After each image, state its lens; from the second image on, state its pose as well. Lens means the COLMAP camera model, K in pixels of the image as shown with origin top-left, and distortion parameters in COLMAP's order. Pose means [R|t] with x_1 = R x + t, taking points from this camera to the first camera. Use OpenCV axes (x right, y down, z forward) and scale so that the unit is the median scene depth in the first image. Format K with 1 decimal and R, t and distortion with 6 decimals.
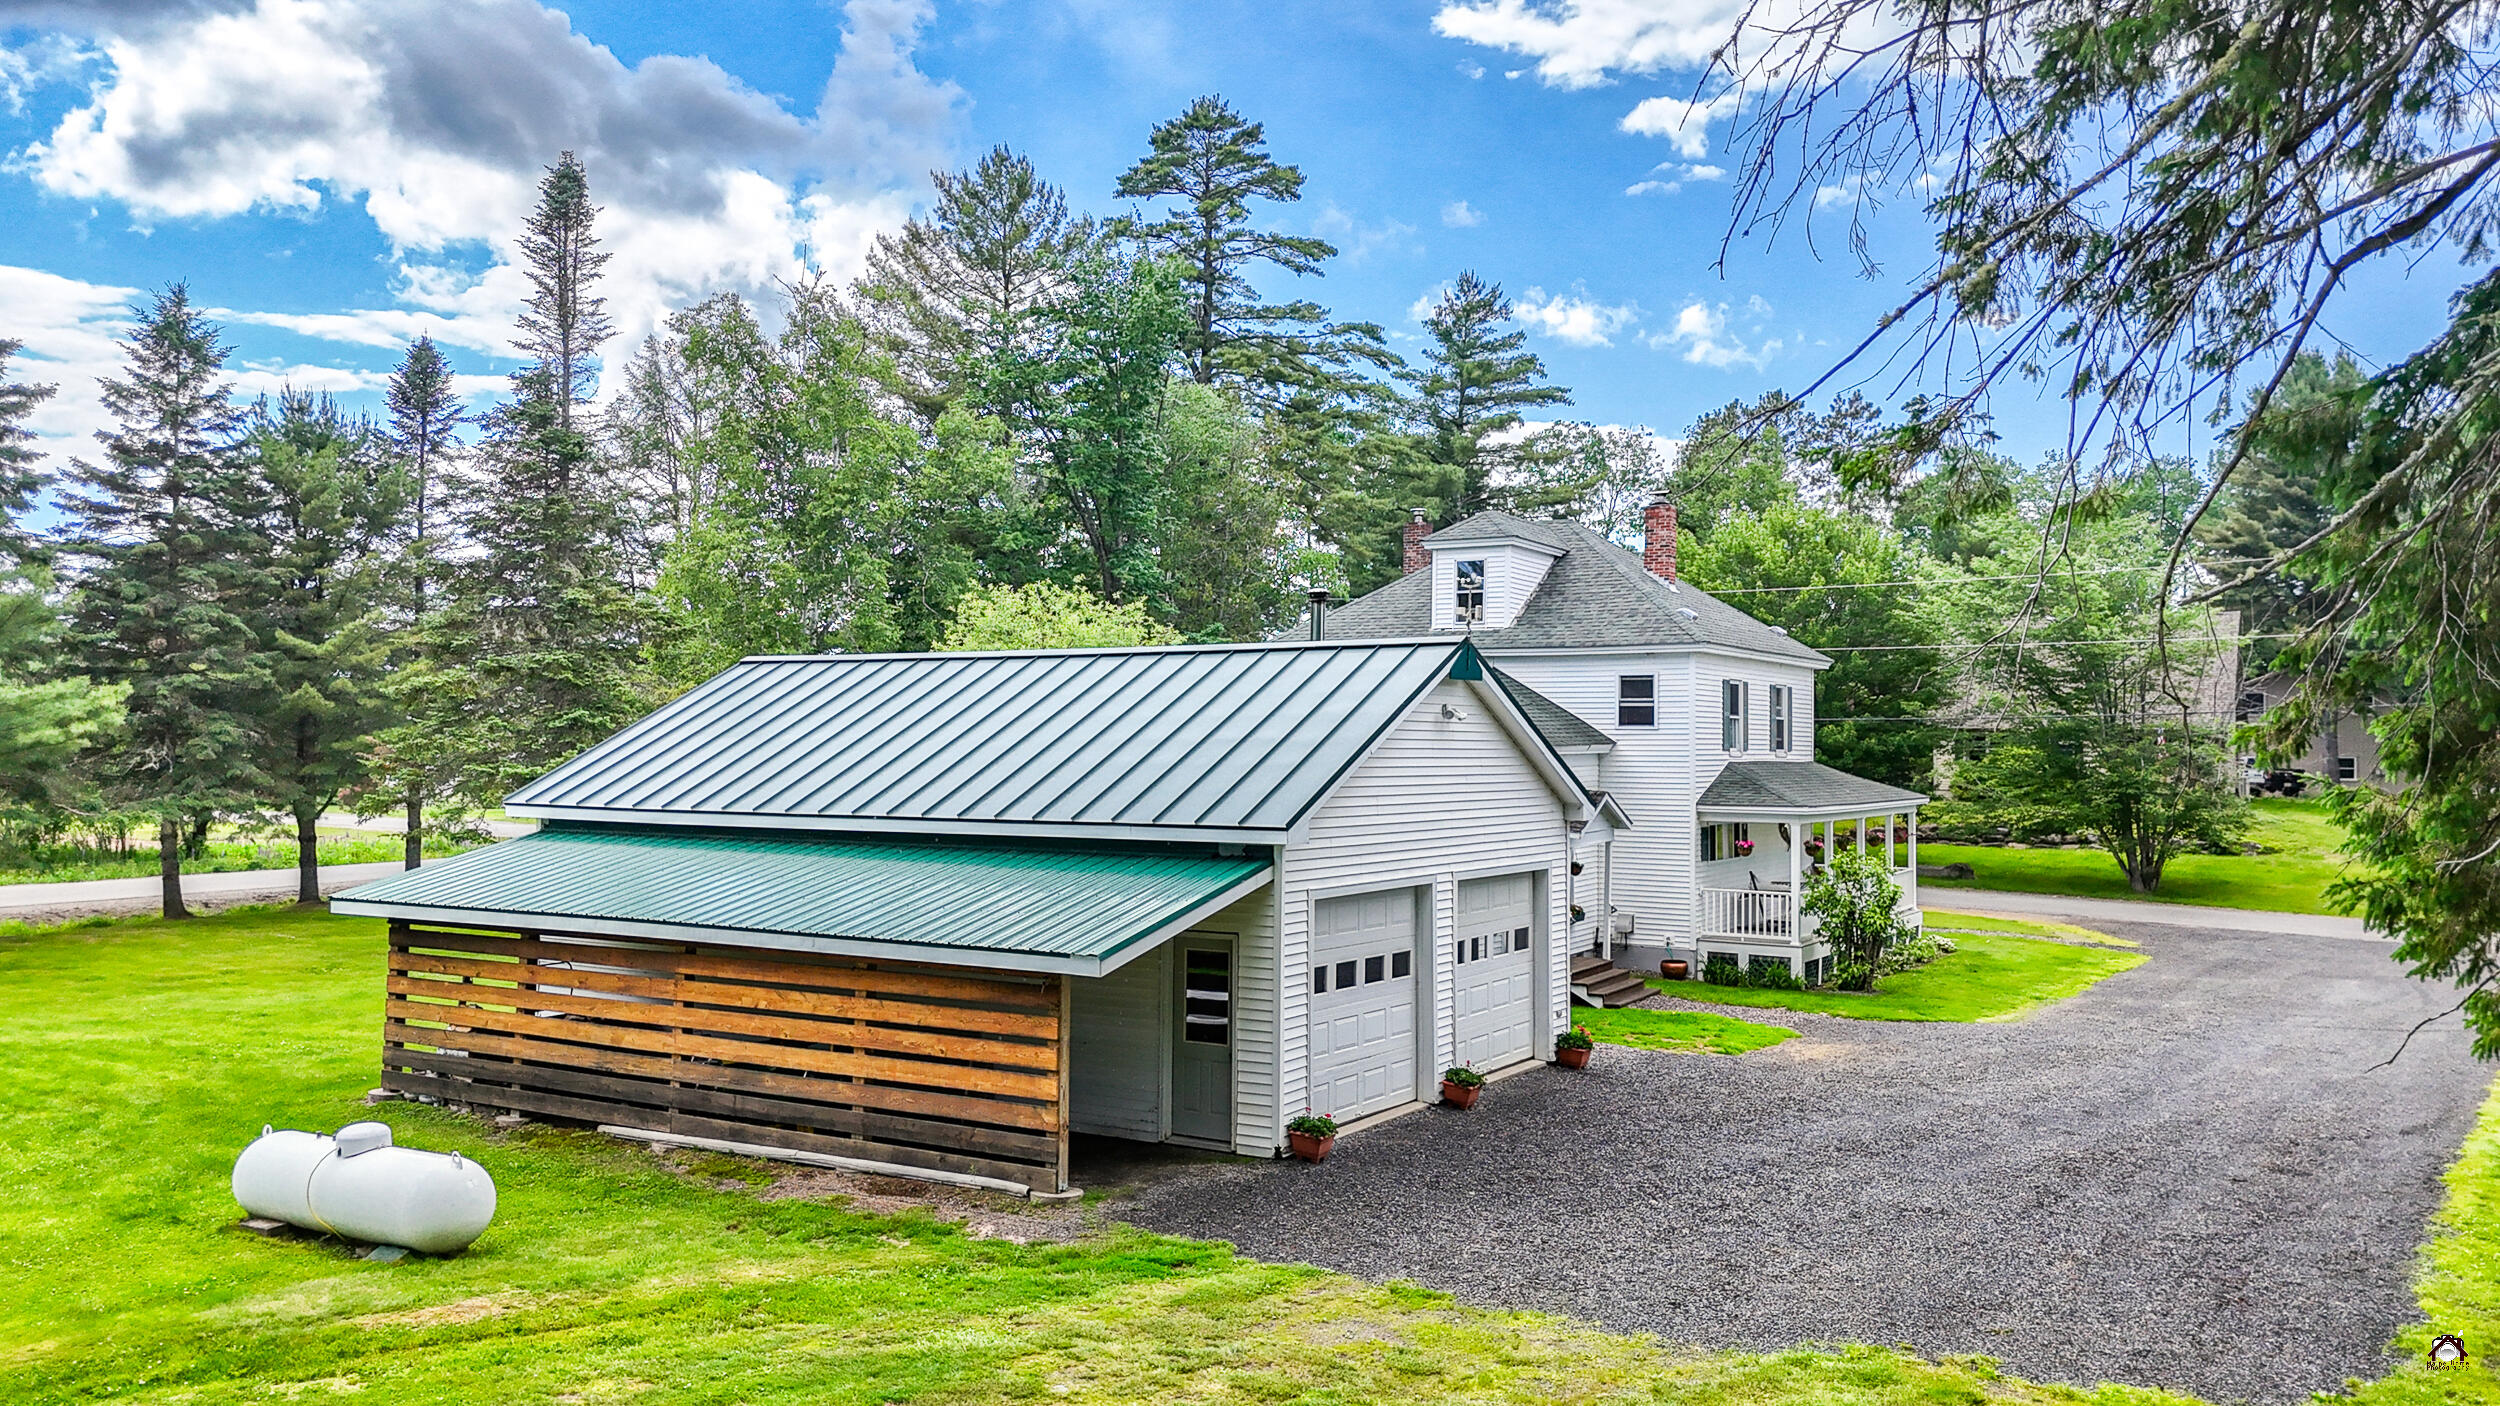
lens RADIAL K [[1831.5, 0, 1250.0], [0, 1831.5, 703.0], [0, 0, 1]] dist [0.076221, -0.084619]
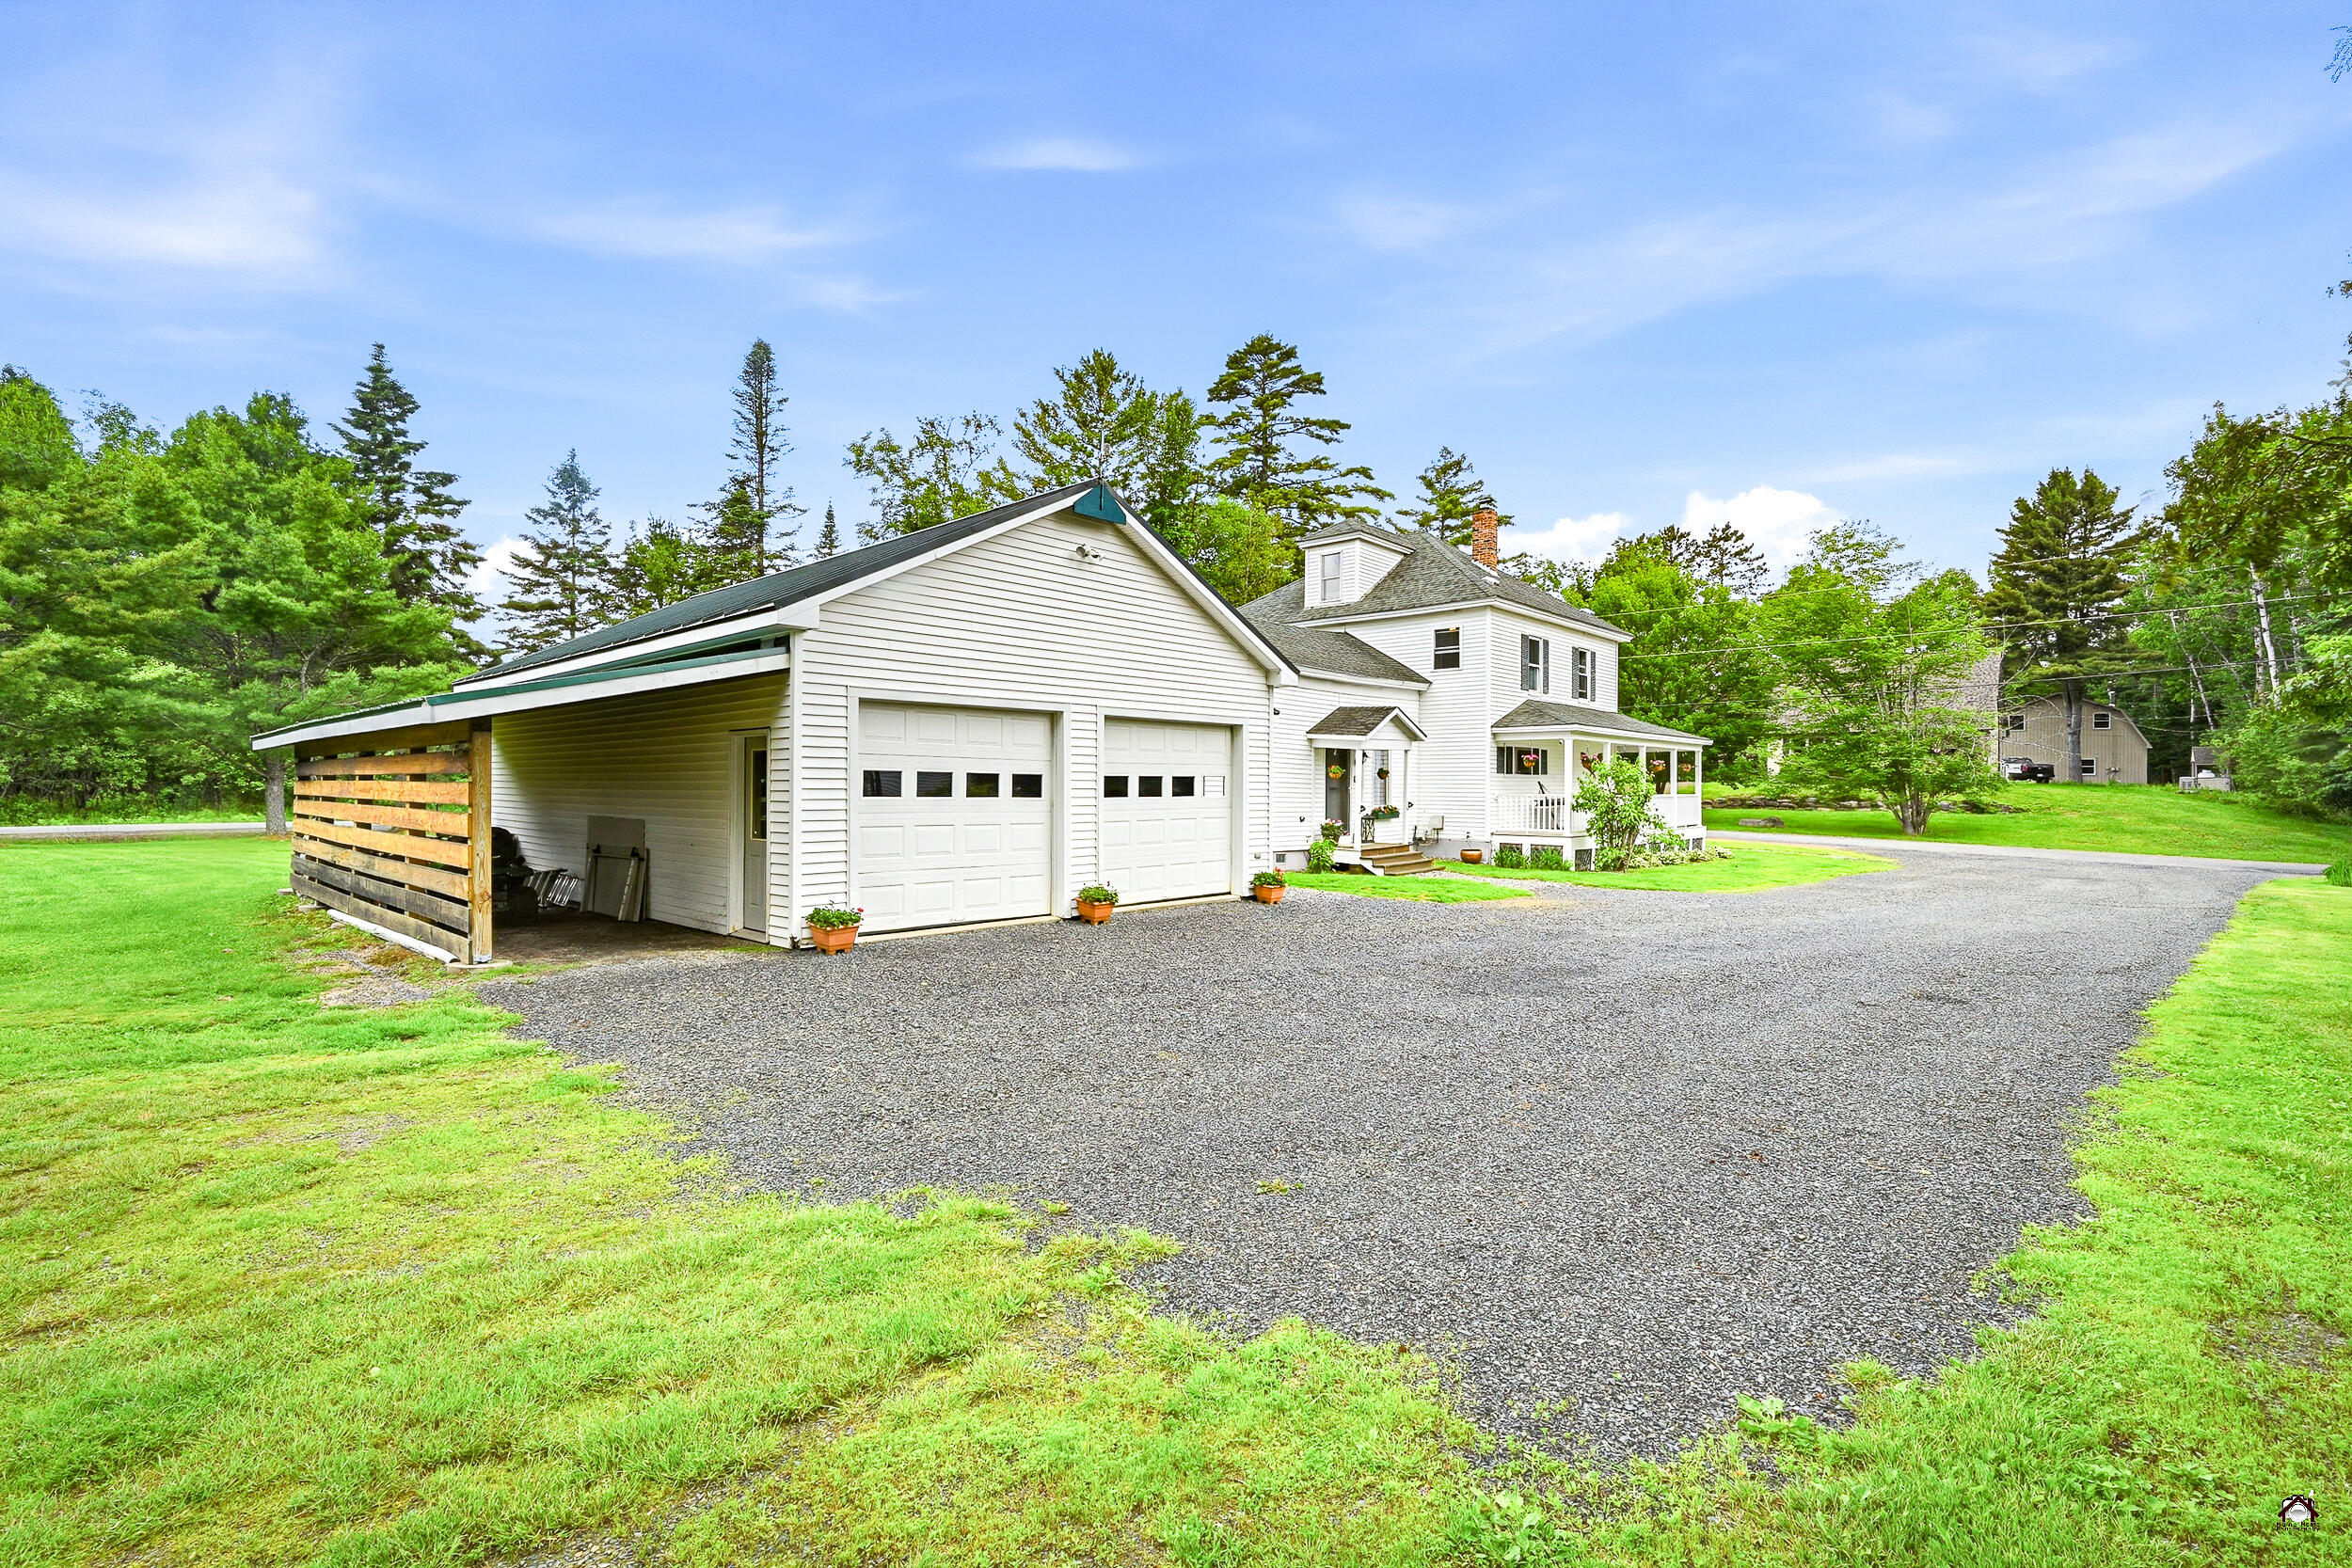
lens RADIAL K [[1049.9, 0, 1164.9], [0, 1049.9, 781.0], [0, 0, 1]] dist [-0.001798, -0.000289]
pose [[0.981365, -0.002407, -0.192140, 0.128032], [0.007162, 0.999685, 0.024057, 0.058317], [0.192022, -0.024985, 0.981073, 0.195449]]
